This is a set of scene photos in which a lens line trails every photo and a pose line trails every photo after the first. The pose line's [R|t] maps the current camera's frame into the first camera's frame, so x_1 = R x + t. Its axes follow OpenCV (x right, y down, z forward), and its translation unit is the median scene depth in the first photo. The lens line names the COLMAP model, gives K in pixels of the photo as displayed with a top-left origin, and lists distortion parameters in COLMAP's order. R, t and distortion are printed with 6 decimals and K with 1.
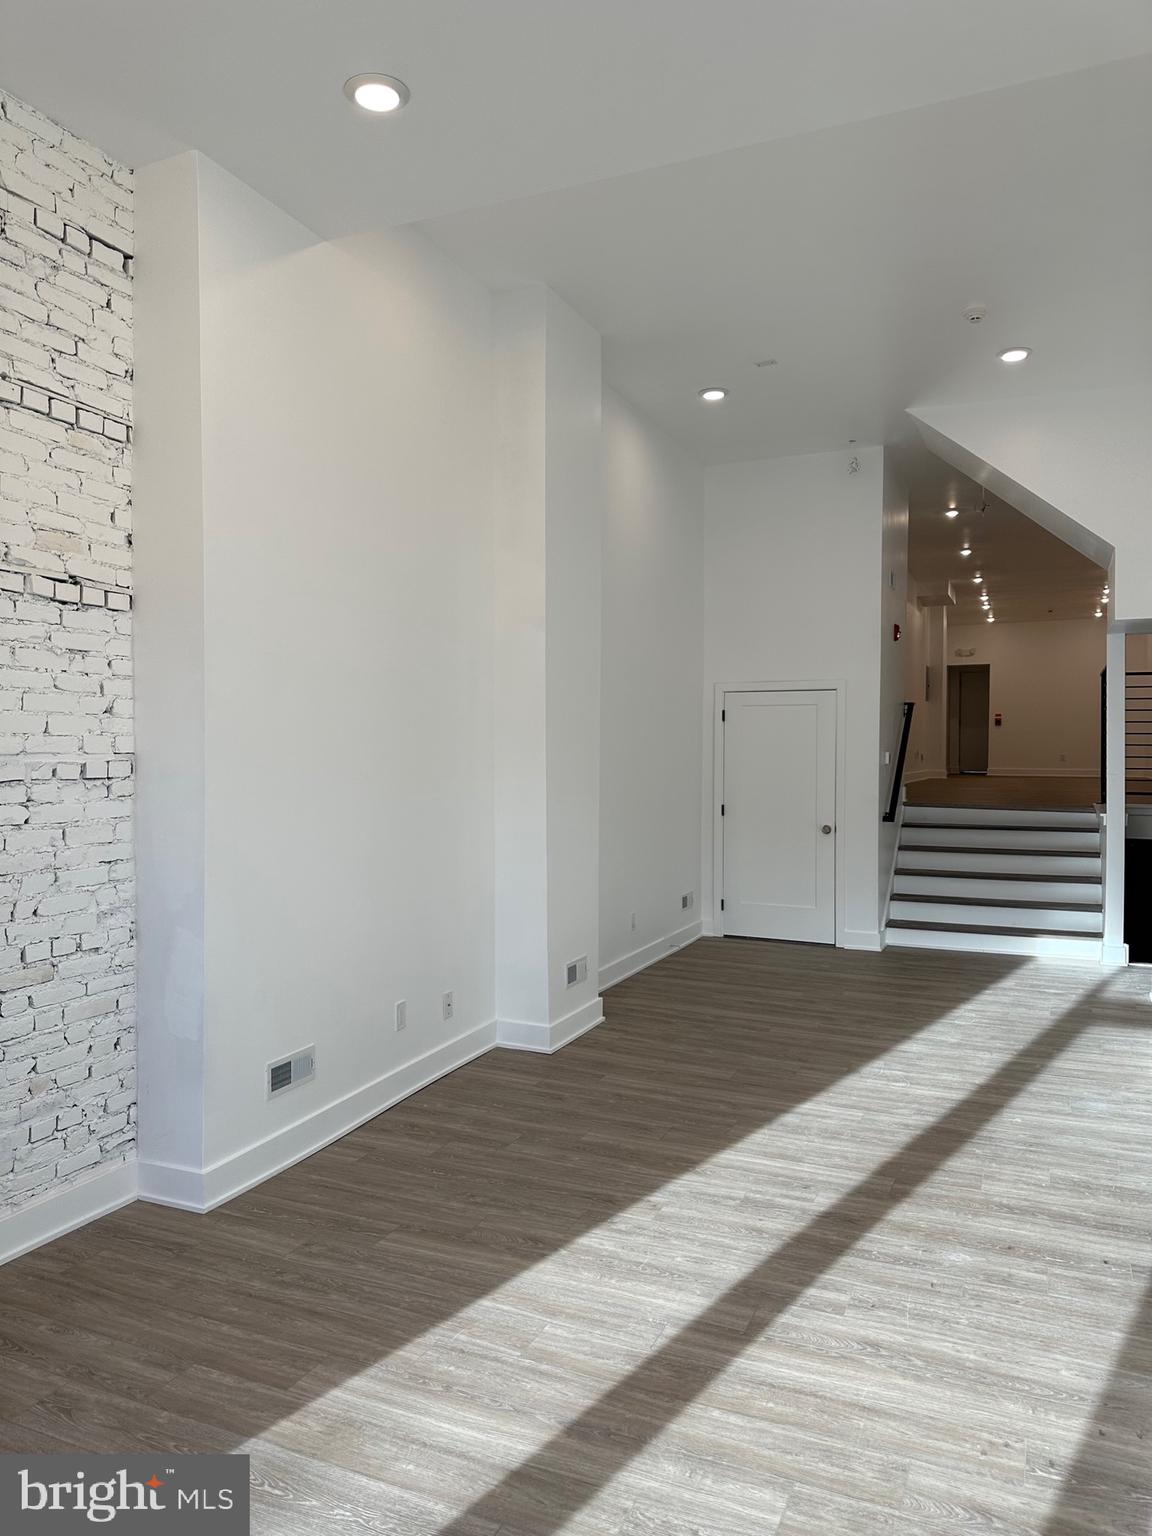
lens RADIAL K [[1079.5, 0, 578.4], [0, 1079.5, 765.2], [0, 0, 1]] dist [-0.000843, -0.002757]
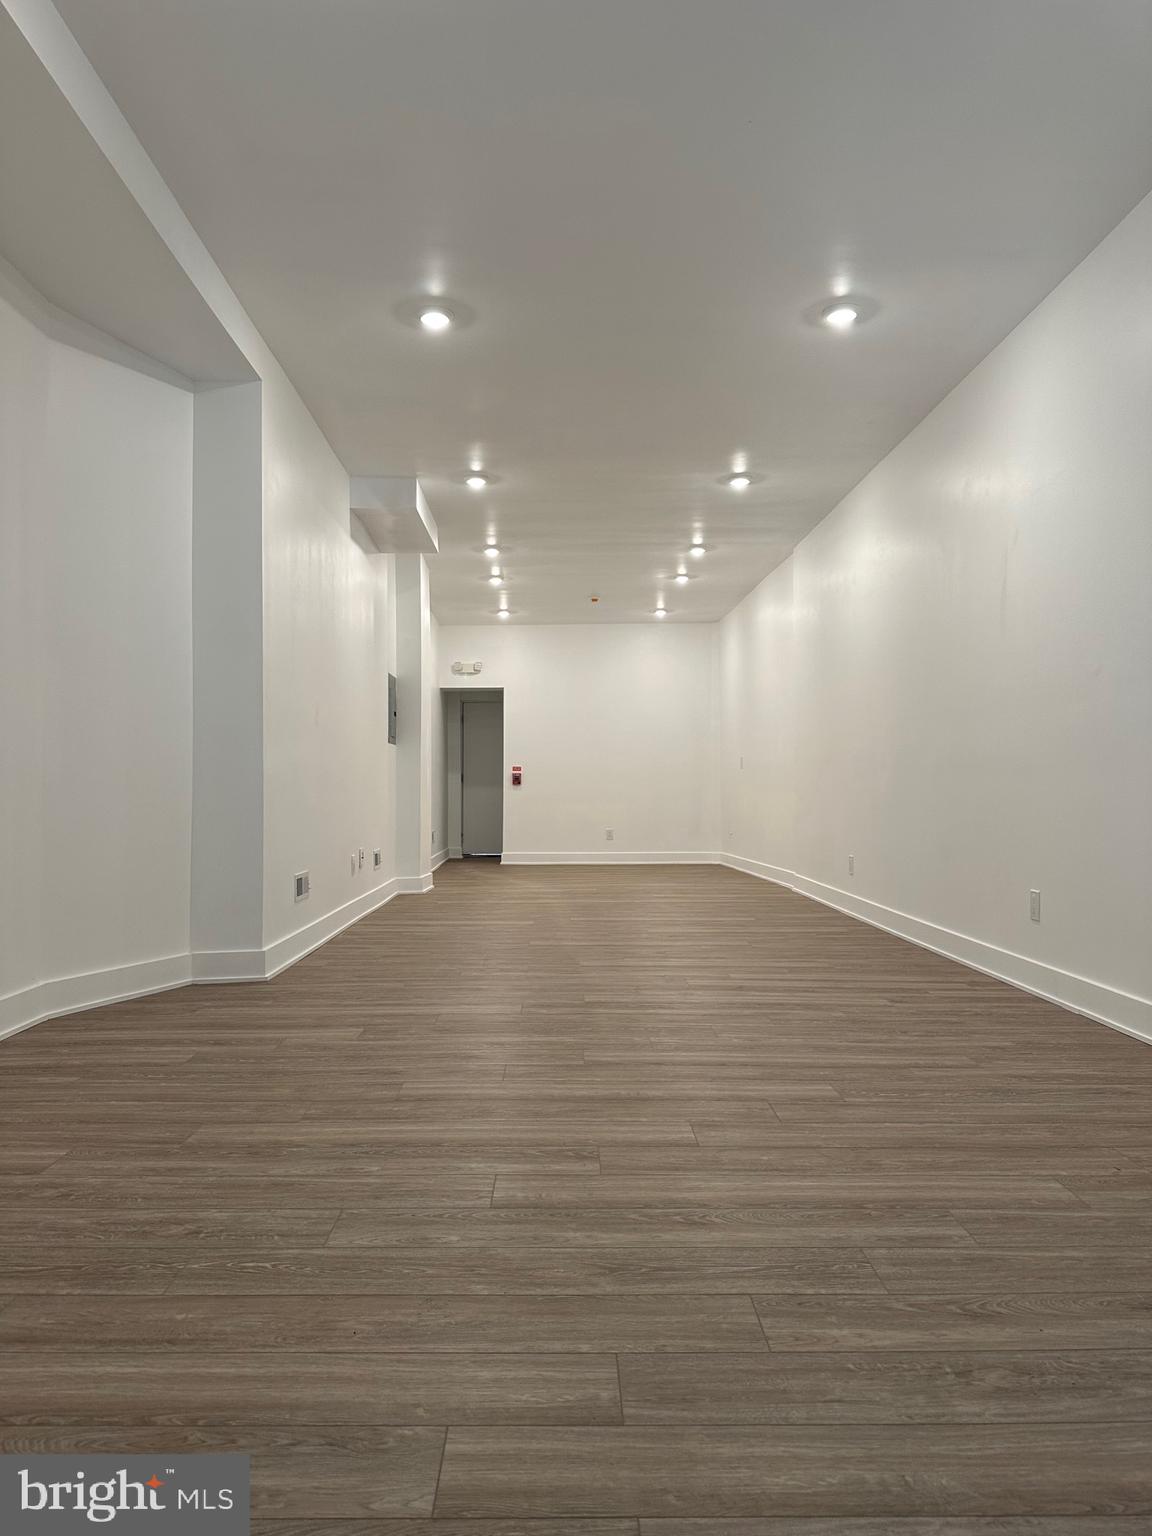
lens RADIAL K [[1079.5, 0, 574.7], [0, 1079.5, 774.3], [0, 0, 1]] dist [-0.000843, -0.002757]
pose [[0.911653, 0.011248, 0.410807, 0.161317], [0.010539, 0.998657, -0.050730, -0.010092], [-0.410826, 0.050577, 0.910310, 0.412970]]
